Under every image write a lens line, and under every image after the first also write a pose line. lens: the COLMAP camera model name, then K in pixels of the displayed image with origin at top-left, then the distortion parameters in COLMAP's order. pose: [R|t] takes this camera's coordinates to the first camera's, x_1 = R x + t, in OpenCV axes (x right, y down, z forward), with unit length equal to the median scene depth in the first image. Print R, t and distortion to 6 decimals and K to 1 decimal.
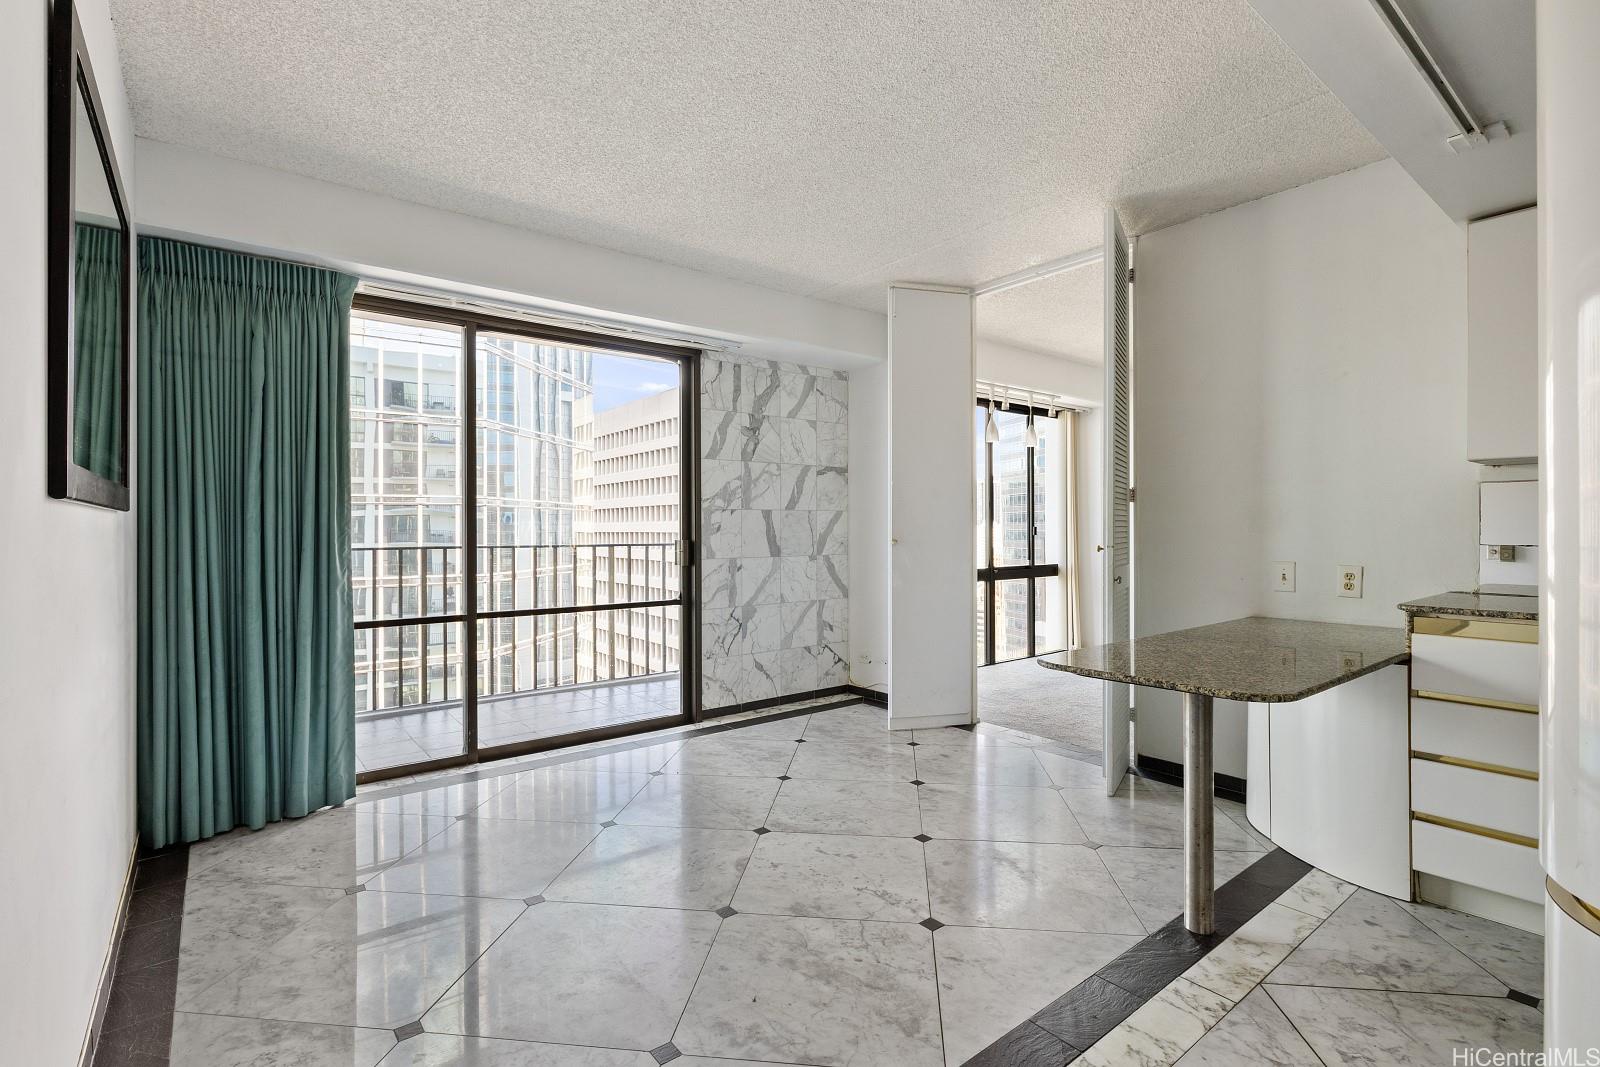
lens RADIAL K [[743.5, 0, 800.0], [0, 743.5, 533.5], [0, 0, 1]] dist [-0.007873, 0.000663]
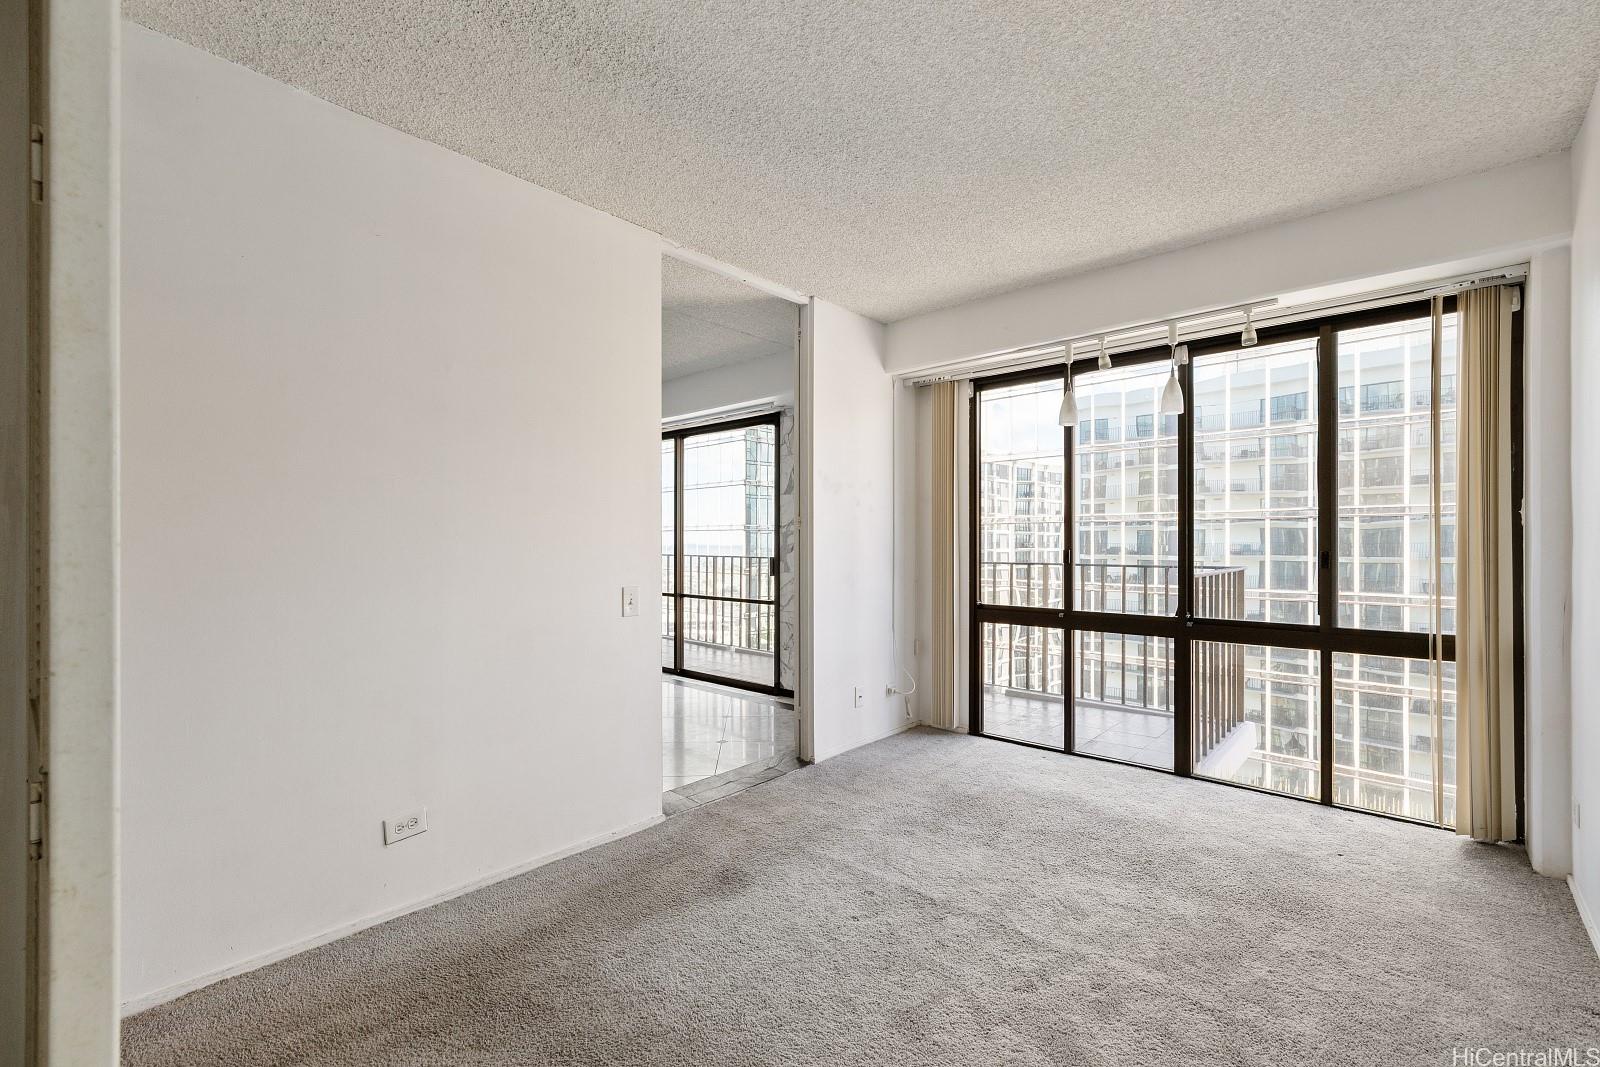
lens RADIAL K [[690.9, 0, 800.0], [0, 690.9, 533.5], [0, 0, 1]] dist [0.001207, 0.000115]
pose [[0.165458, -0.010065, -0.986165, 0.874374], [-0.006311, 0.999917, -0.011264, -0.015211], [0.986197, 0.008087, 0.165381, 0.681119]]
